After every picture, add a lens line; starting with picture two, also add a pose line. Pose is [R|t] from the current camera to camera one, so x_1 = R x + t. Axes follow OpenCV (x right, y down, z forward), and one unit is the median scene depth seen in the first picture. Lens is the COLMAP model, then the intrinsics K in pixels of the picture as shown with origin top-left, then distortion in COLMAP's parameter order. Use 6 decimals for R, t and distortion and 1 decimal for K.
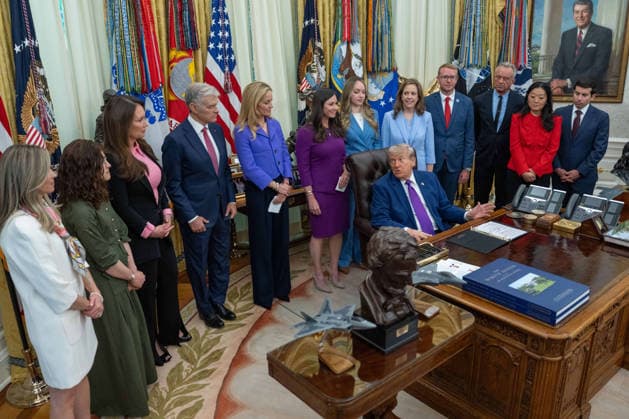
lens RADIAL K [[537.6, 0, 314.5], [0, 537.6, 209.5], [0, 0, 1]] dist [-0.044333, -0.006626]
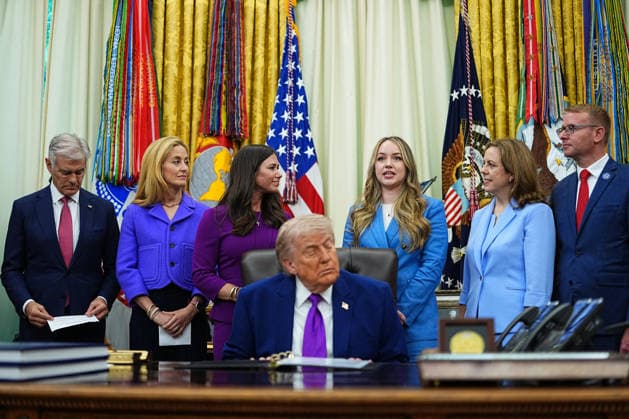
lens RADIAL K [[904.1, 0, 314.5], [0, 904.1, 209.5], [0, 0, 1]] dist [-0.176908, 0.017281]
pose [[0.670726, -0.069475, -0.738444, 0.646598], [-0.241169, 0.921075, -0.305711, 0.106170], [0.701401, 0.383138, 0.601034, 0.394222]]
